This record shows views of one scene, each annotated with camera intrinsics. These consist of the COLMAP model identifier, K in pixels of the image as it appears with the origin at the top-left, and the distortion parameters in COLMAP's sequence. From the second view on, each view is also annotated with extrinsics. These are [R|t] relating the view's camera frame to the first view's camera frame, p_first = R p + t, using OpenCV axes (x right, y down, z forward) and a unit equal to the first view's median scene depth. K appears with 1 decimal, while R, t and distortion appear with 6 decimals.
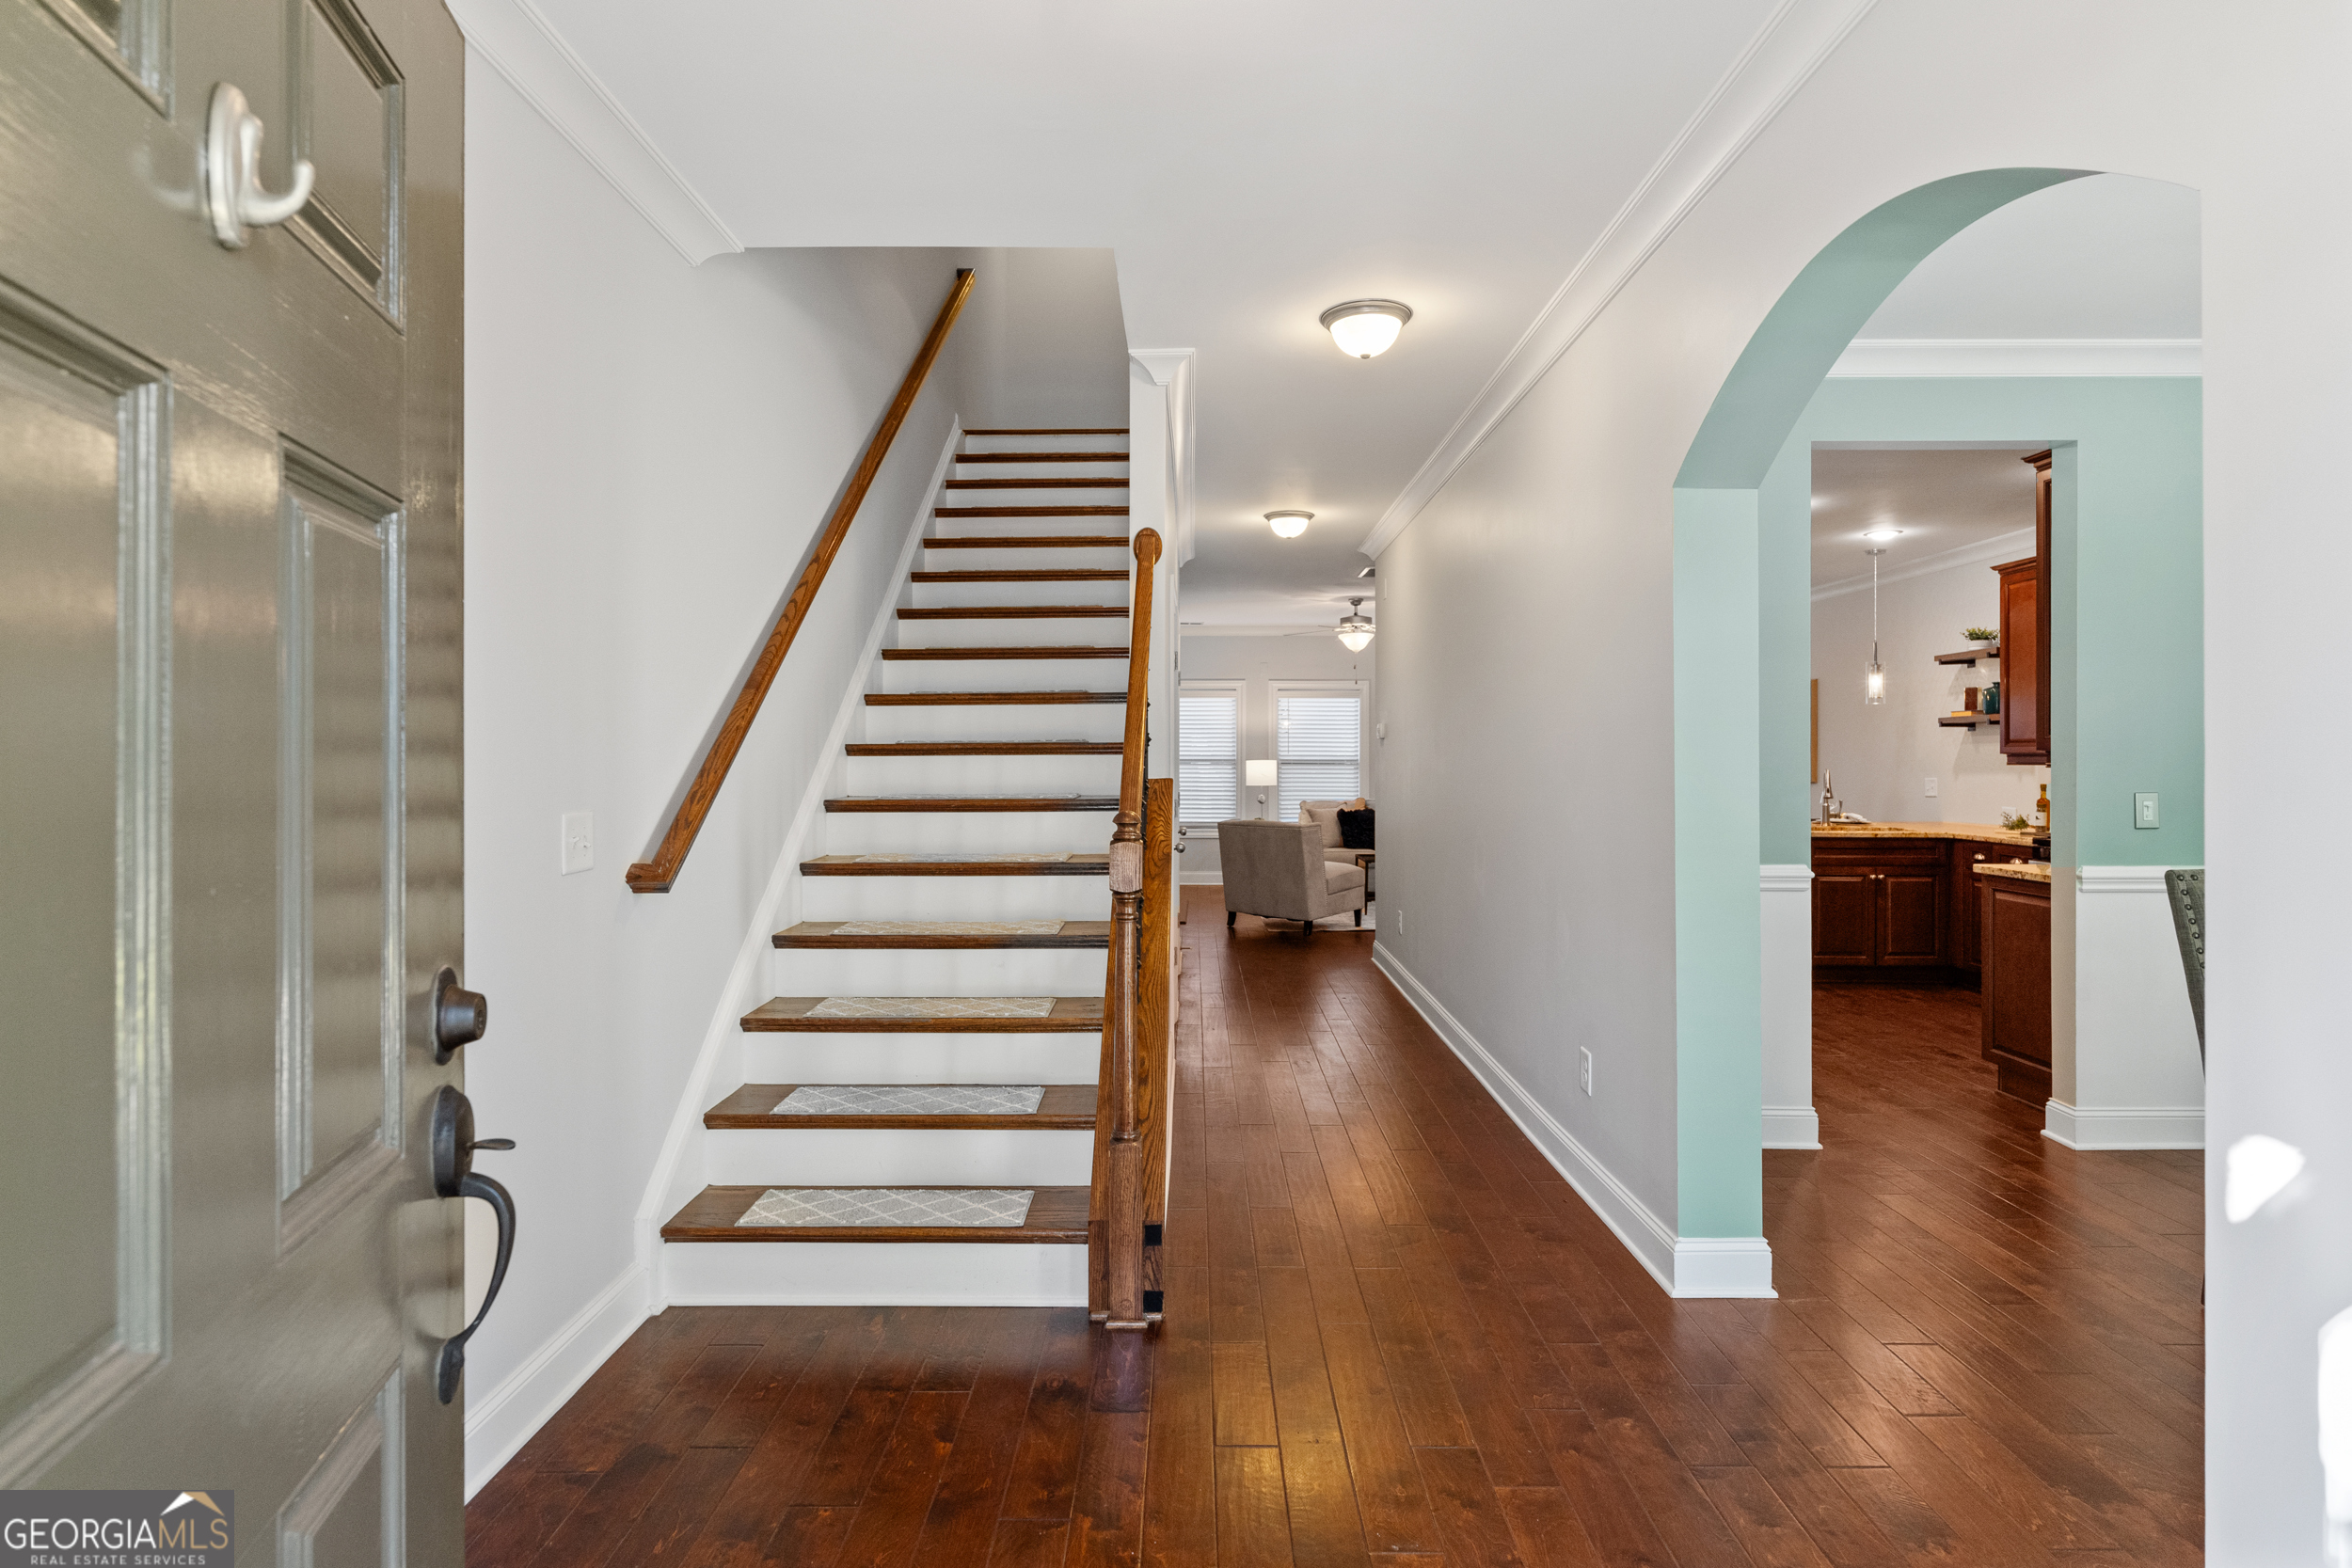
lens RADIAL K [[1188.4, 0, 1172.5], [0, 1188.4, 750.8], [0, 0, 1]] dist [0.000453, 0.000080]
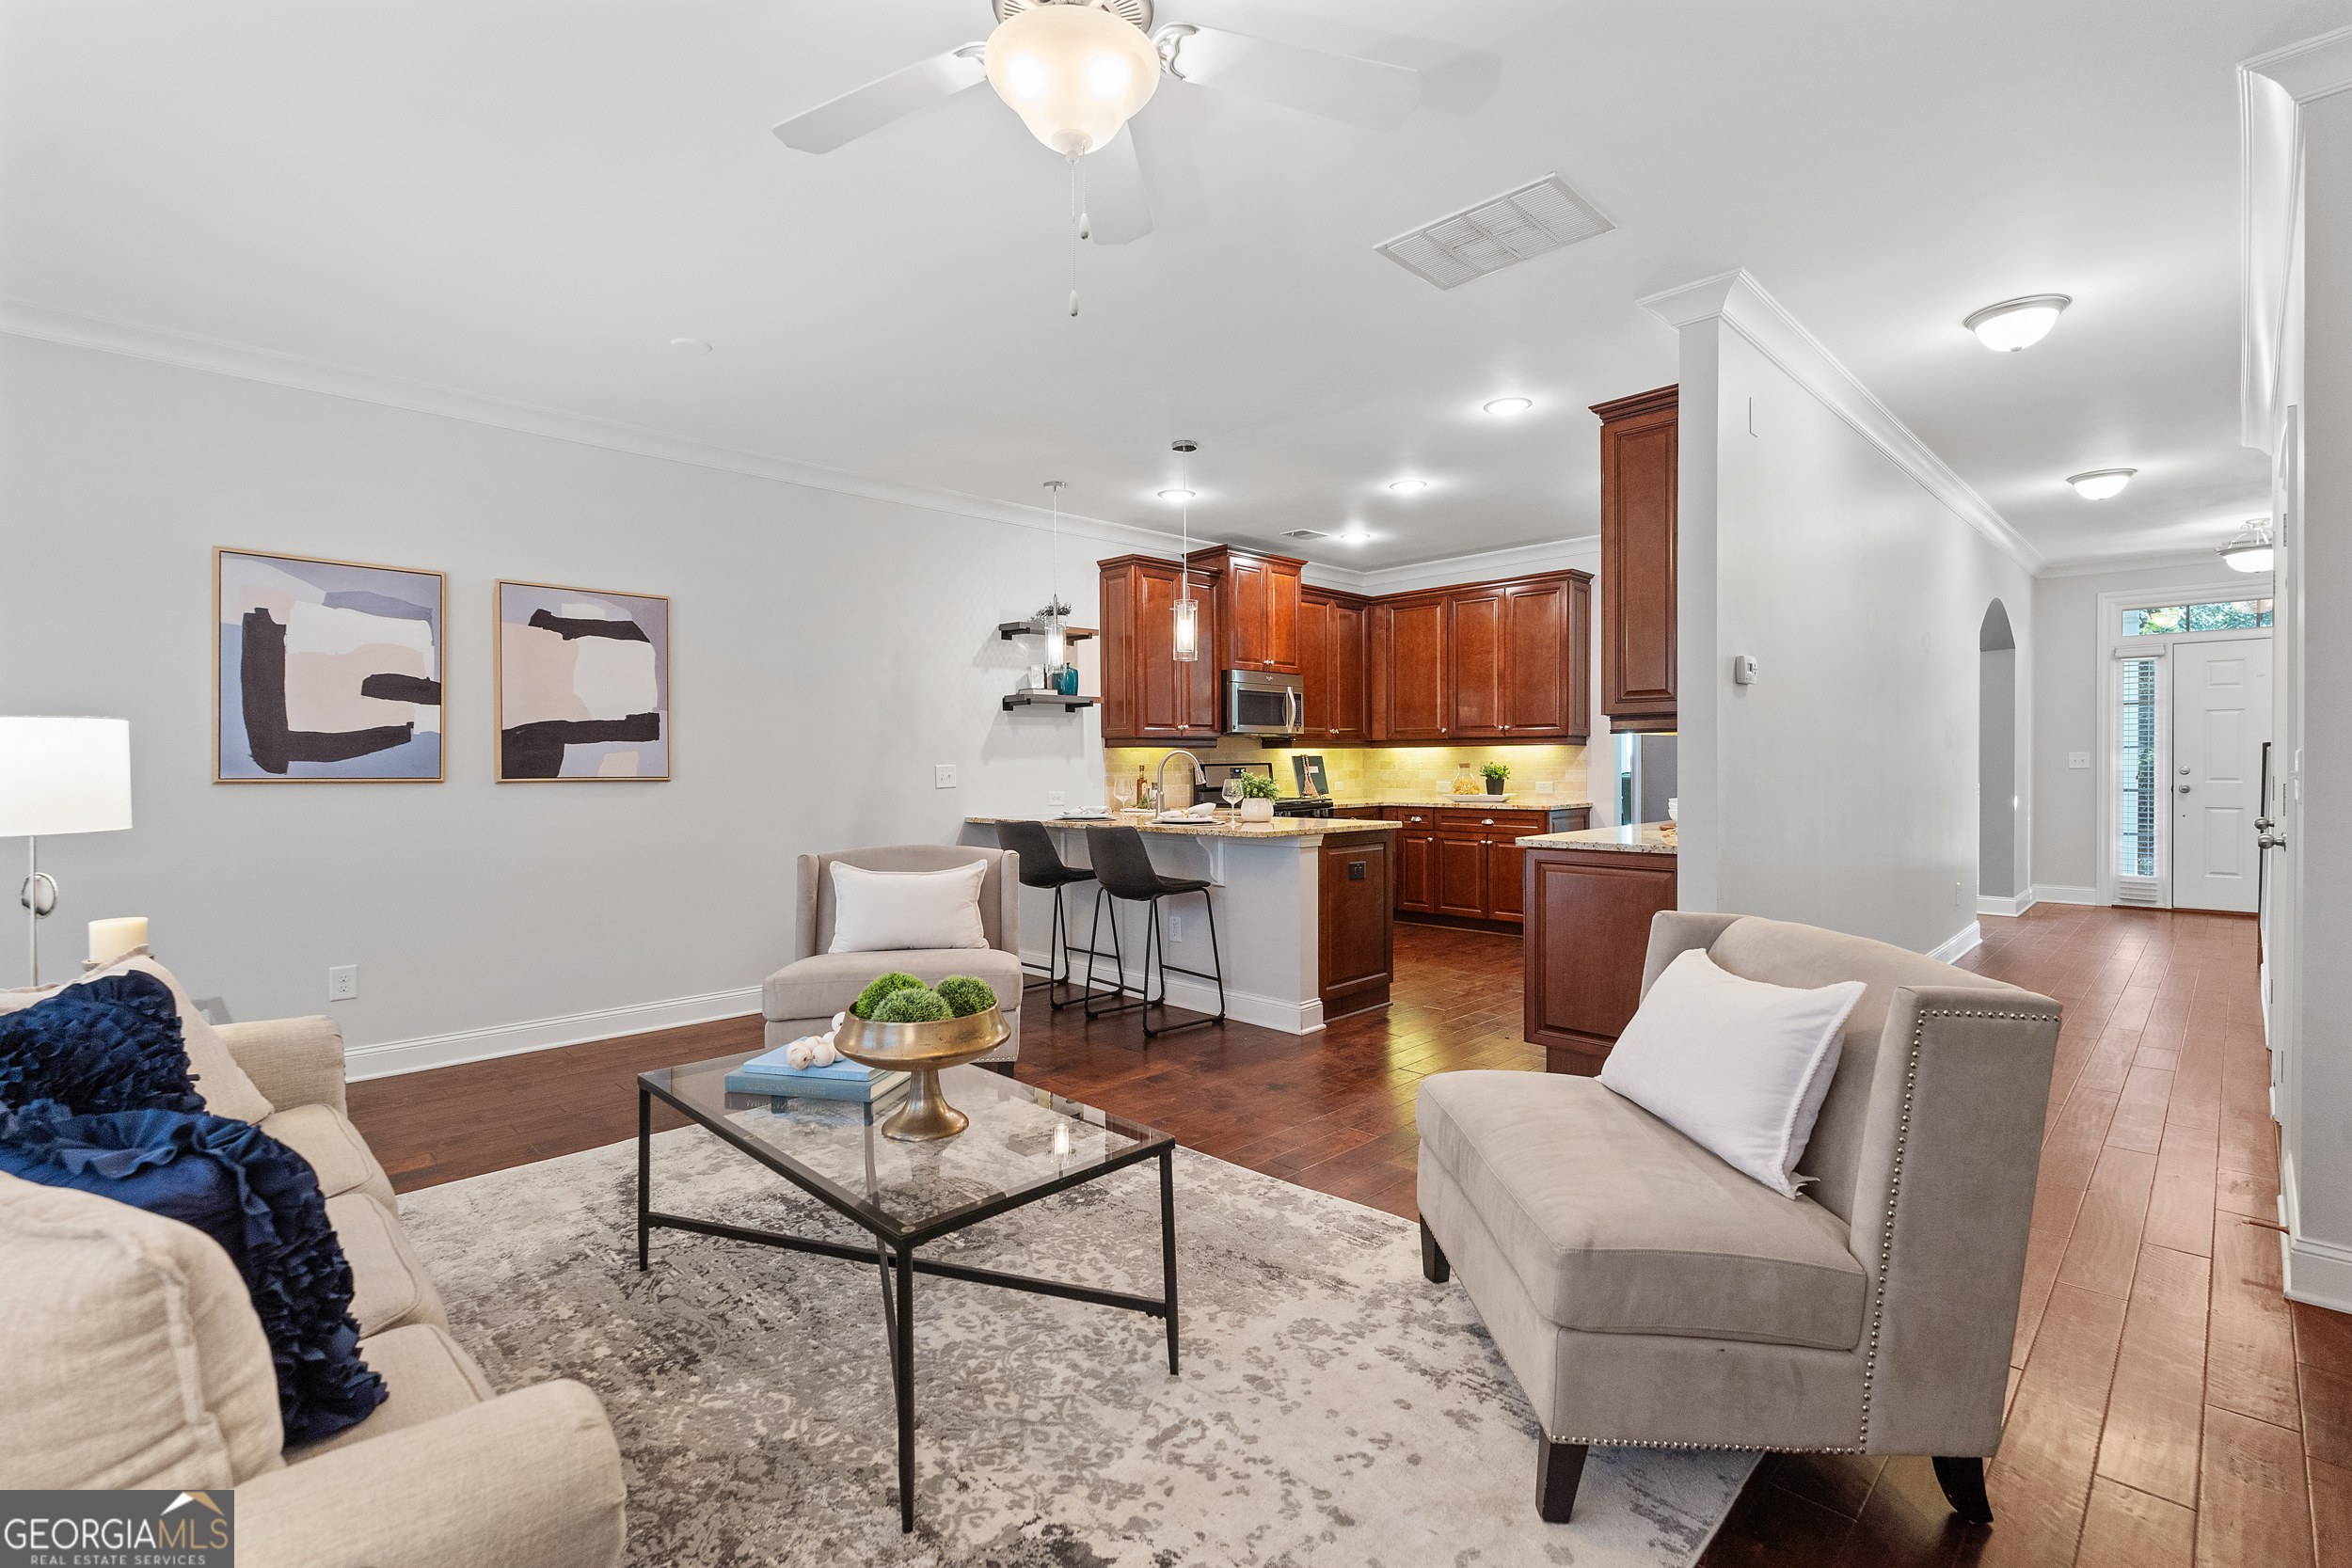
lens RADIAL K [[1053.2, 0, 1175.2], [0, 1053.2, 761.2], [0, 0, 1]] dist [-0.002003, -0.000666]
pose [[-0.711195, 0.005915, 0.702969, 0.026233], [0.003491, 0.999982, -0.004883, 0.026952], [-0.702986, -0.001019, -0.711203, 1.540626]]
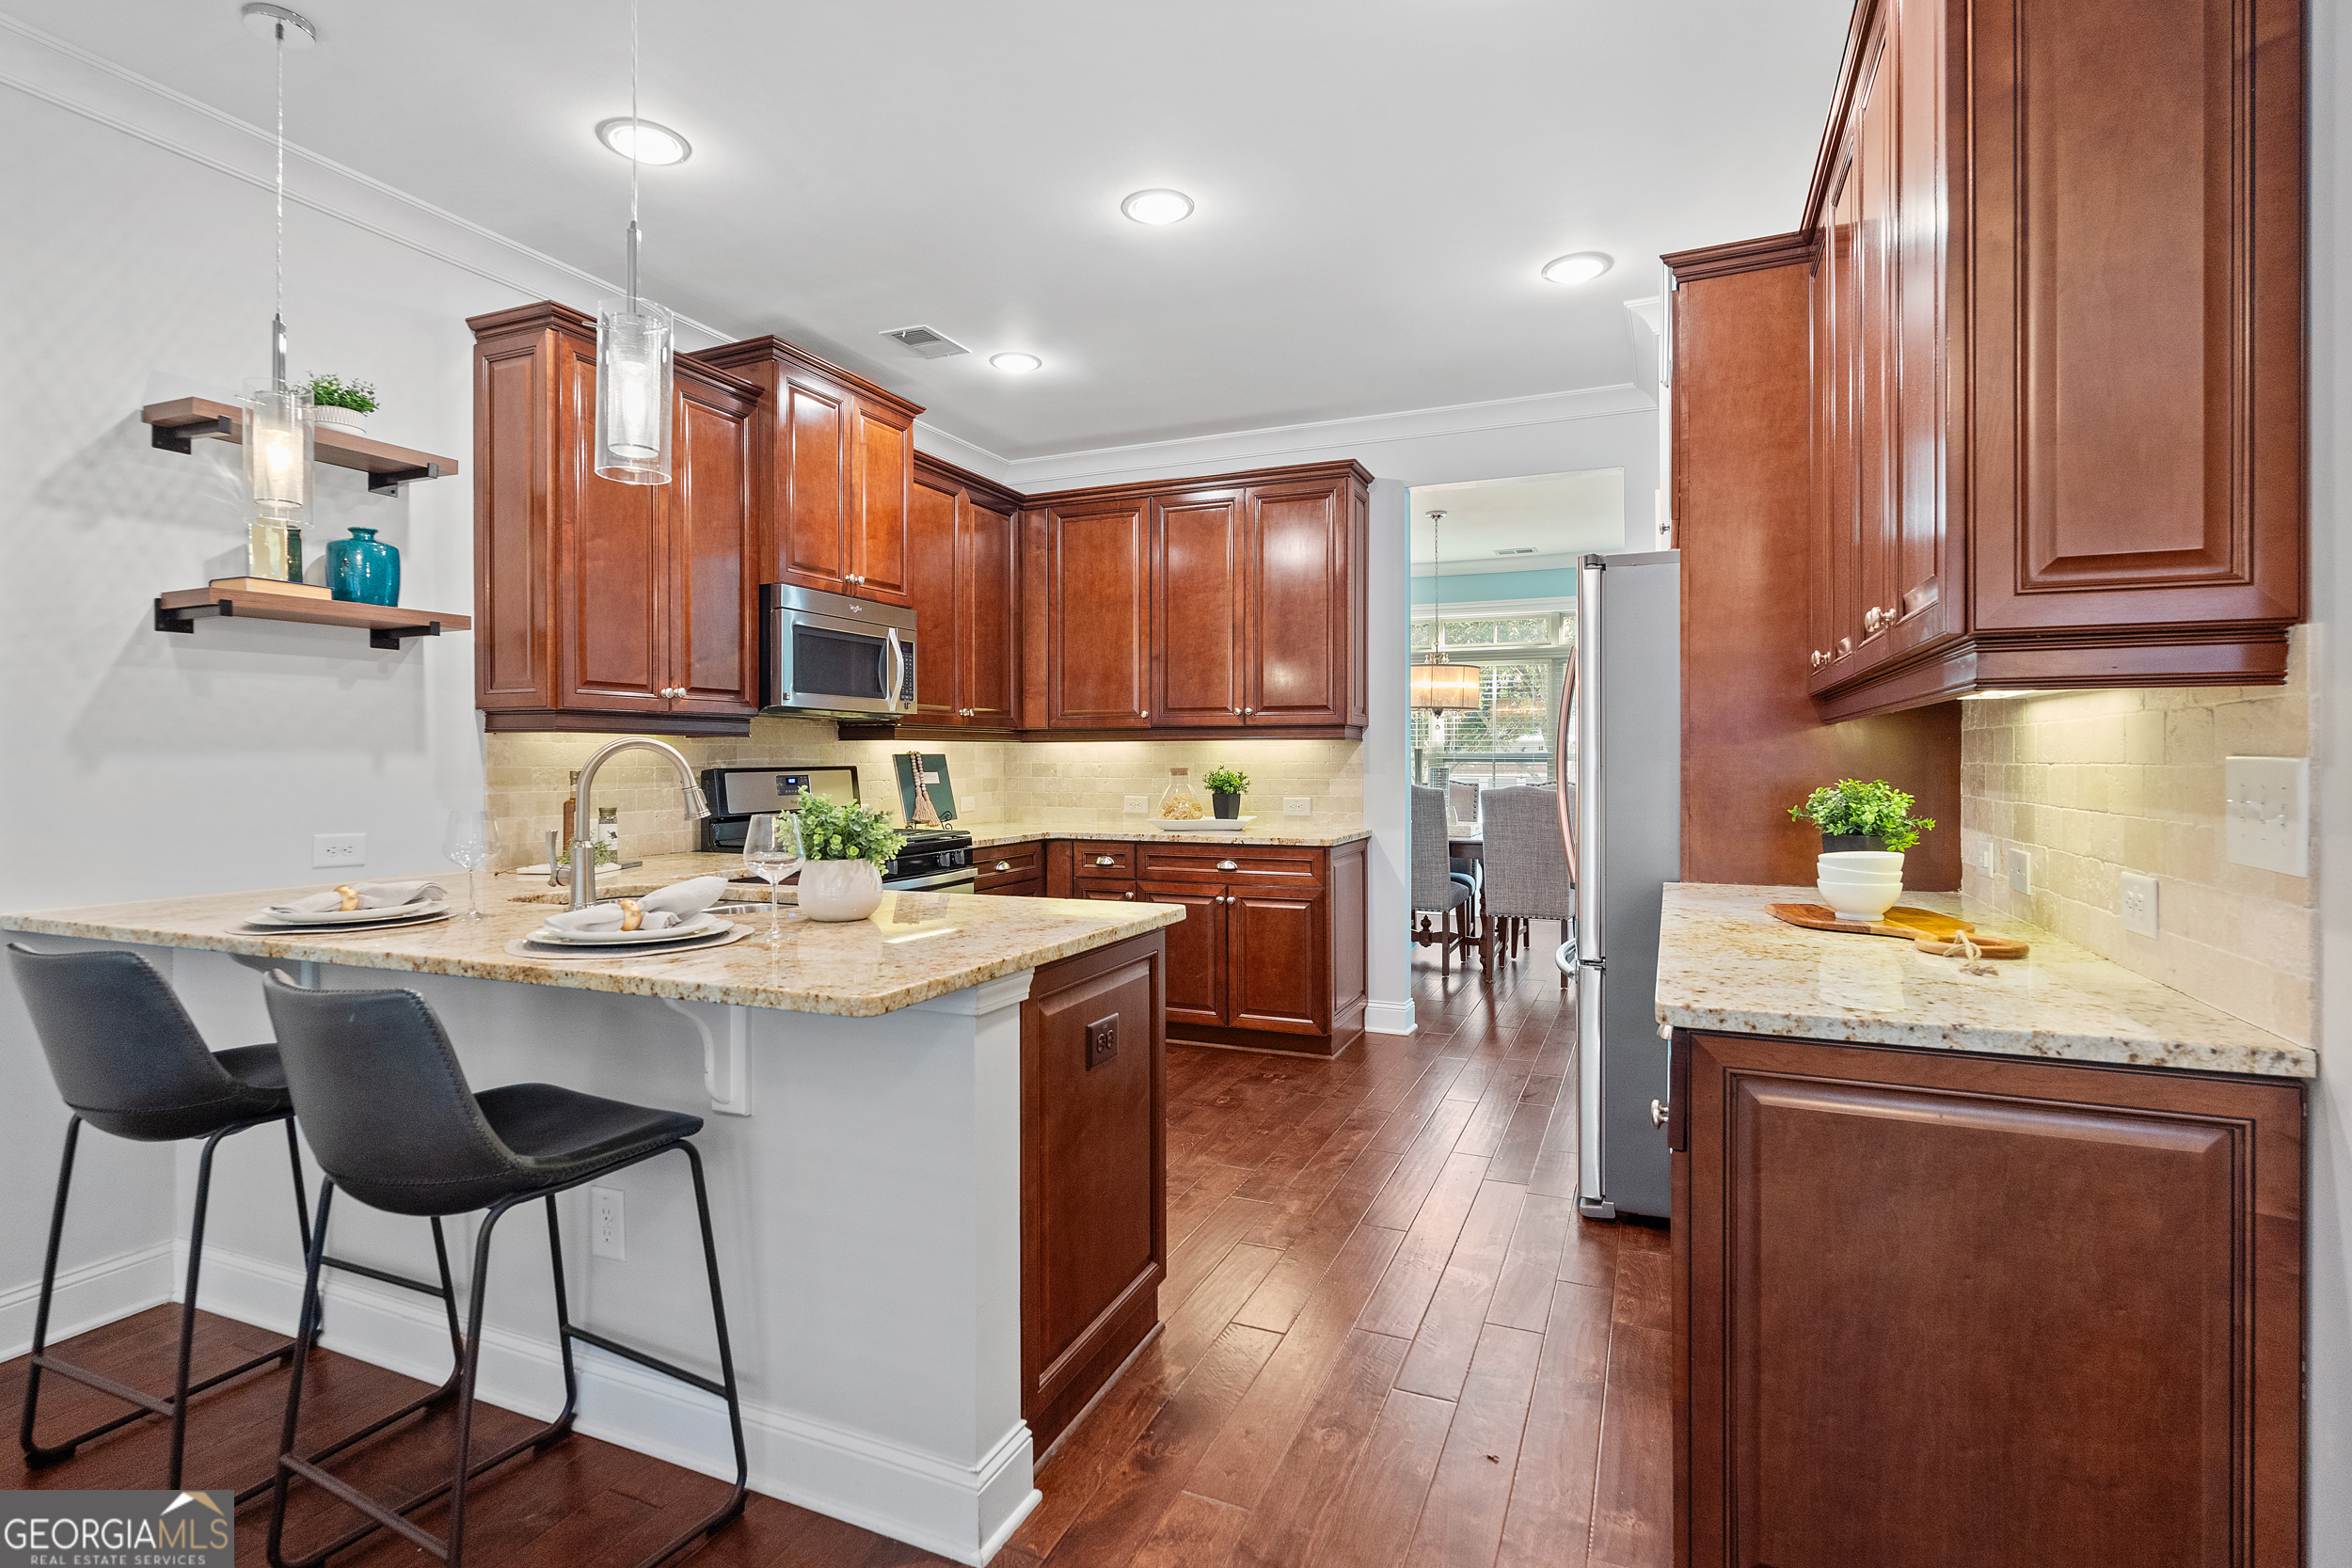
lens RADIAL K [[1134.9, 0, 1173.7], [0, 1134.9, 762.8], [0, 0, 1]] dist [-0.003074, 0.000215]
pose [[-0.921703, 0.000857, 0.387895, 0.283885], [-0.000341, 0.999995, -0.003019, 0.023940], [-0.387896, -0.002915, -0.921699, 1.245000]]
